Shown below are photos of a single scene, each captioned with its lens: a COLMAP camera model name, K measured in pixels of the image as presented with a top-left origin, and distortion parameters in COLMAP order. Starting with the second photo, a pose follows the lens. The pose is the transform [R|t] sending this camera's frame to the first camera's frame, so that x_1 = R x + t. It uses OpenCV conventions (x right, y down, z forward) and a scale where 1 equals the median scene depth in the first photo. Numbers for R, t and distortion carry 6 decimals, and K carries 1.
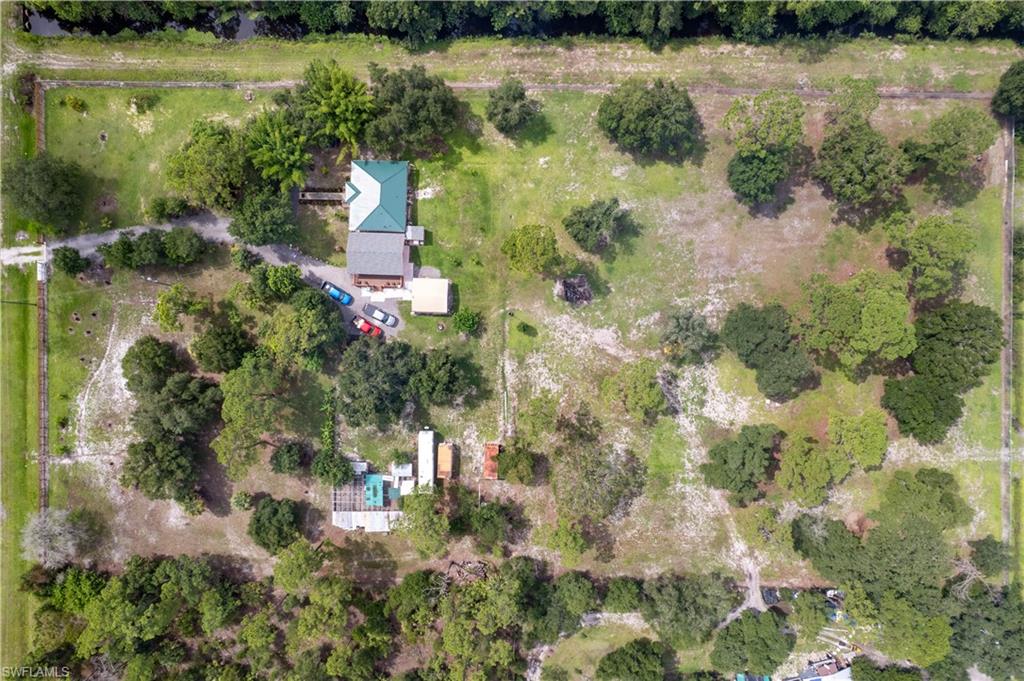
lens RADIAL K [[667.3, 0, 512.0], [0, 667.3, 340.5], [0, 0, 1]] dist [-0.086746, 0.072547]
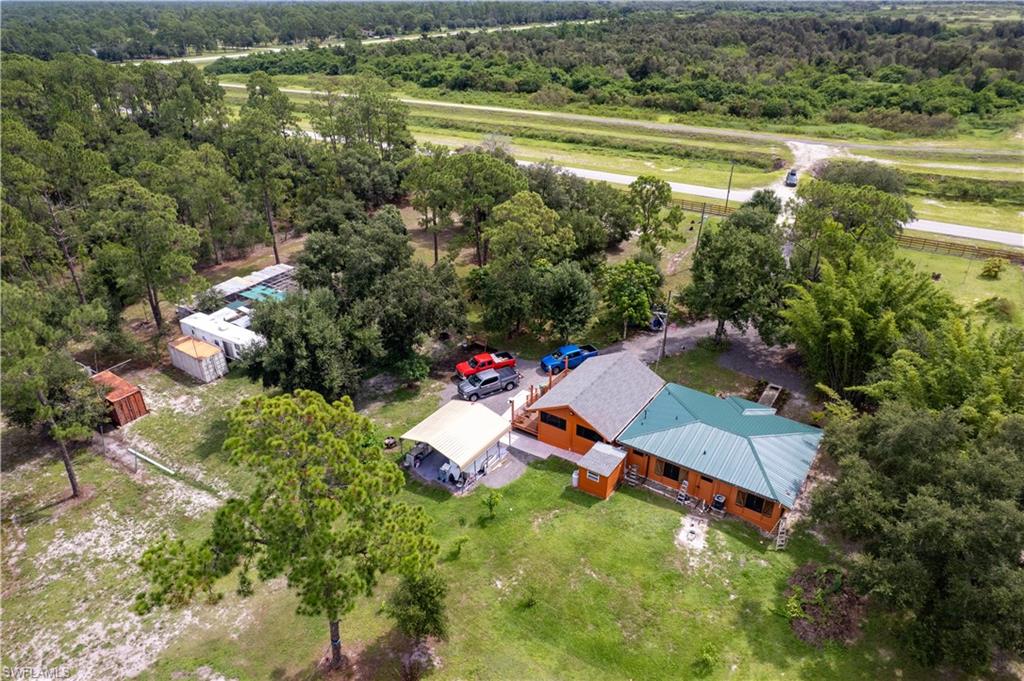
lens RADIAL K [[667.3, 0, 512.0], [0, 667.3, 340.5], [0, 0, 1]] dist [-0.086746, 0.072547]
pose [[-0.544101, 0.390933, -0.742378, 0.150005], [-0.839017, -0.256065, 0.480086, -0.283602], [-0.002415, 0.884083, 0.467325, 0.734194]]
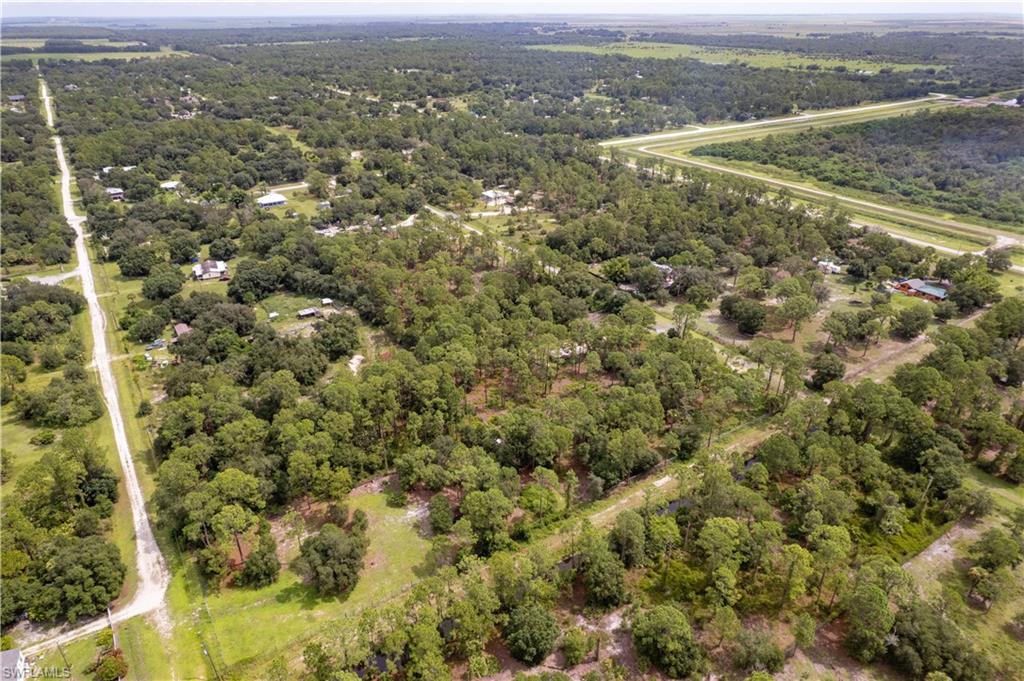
lens RADIAL K [[656.6, 0, 512.0], [0, 656.6, 340.5], [0, 0, 1]] dist [-0.078471, 0.071198]
pose [[-0.830470, 0.248609, -0.498510, 2.378796], [-0.557021, -0.381608, 0.737634, -1.185656], [-0.006853, 0.890263, 0.455395, 0.047575]]
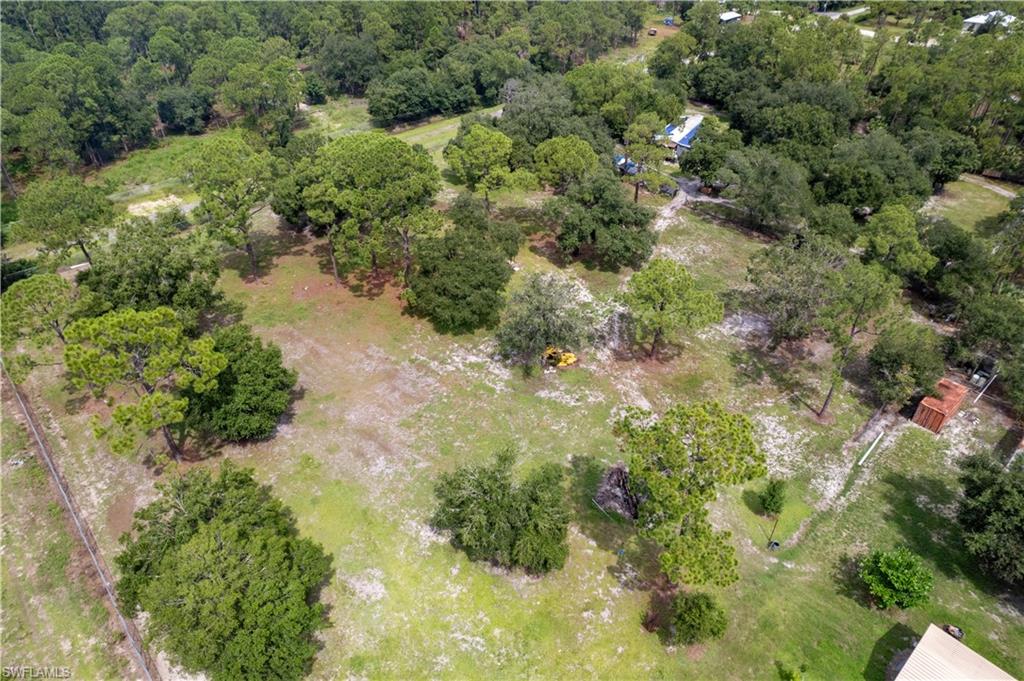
lens RADIAL K [[656.6, 0, 512.0], [0, 656.6, 340.5], [0, 0, 1]] dist [-0.078471, 0.071198]
pose [[-0.686910, -0.426768, 0.588238, -0.078093], [0.726666, -0.415076, 0.547419, -0.351384], [0.010543, 0.803480, 0.595238, 0.628521]]
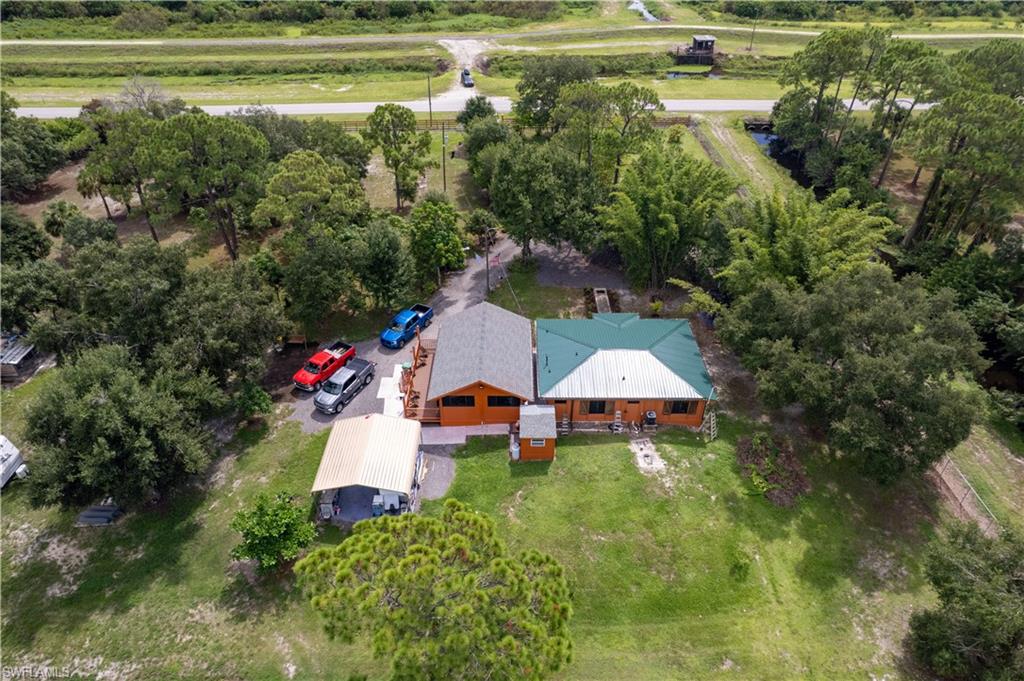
lens RADIAL K [[656.6, 0, 512.0], [0, 656.6, 340.5], [0, 0, 1]] dist [-0.078471, 0.071198]
pose [[0.027874, 0.581684, -0.812937, 0.129996], [-0.999596, 0.011736, -0.025877, -0.134838], [-0.005511, 0.813330, 0.581776, 0.727481]]
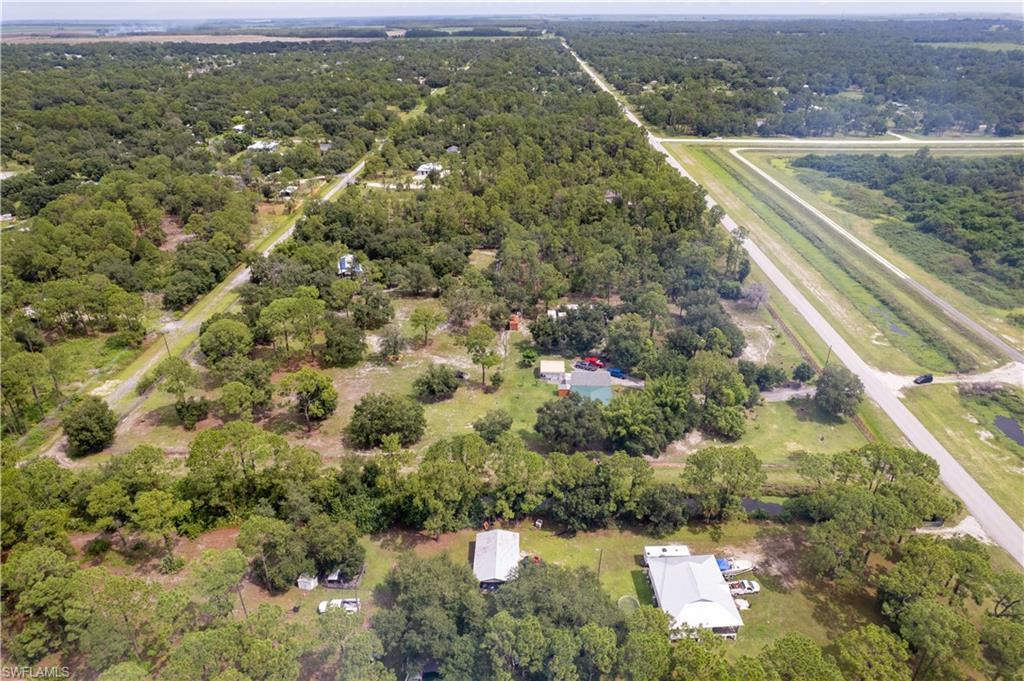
lens RADIAL K [[656.6, 0, 512.0], [0, 656.6, 340.5], [0, 0, 1]] dist [-0.078471, 0.071198]
pose [[-0.999710, -0.008444, 0.022545, -0.063417], [0.023909, -0.457842, 0.888712, -1.343420], [0.002817, 0.888994, 0.457911, 0.261350]]
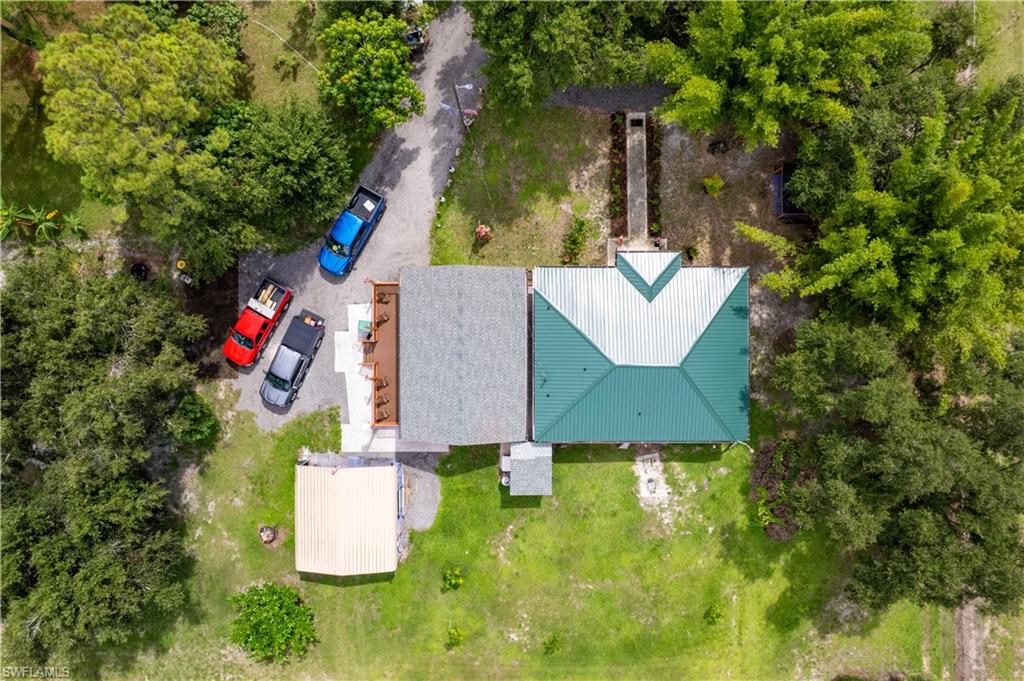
lens RADIAL K [[656.6, 0, 512.0], [0, 656.6, 340.5], [0, 0, 1]] dist [-0.078471, 0.071198]
pose [[0.032156, 0.999480, -0.002454, -0.204435], [-0.999474, 0.032145, -0.004368, -0.149652], [-0.004287, 0.002593, 0.999987, 0.661530]]
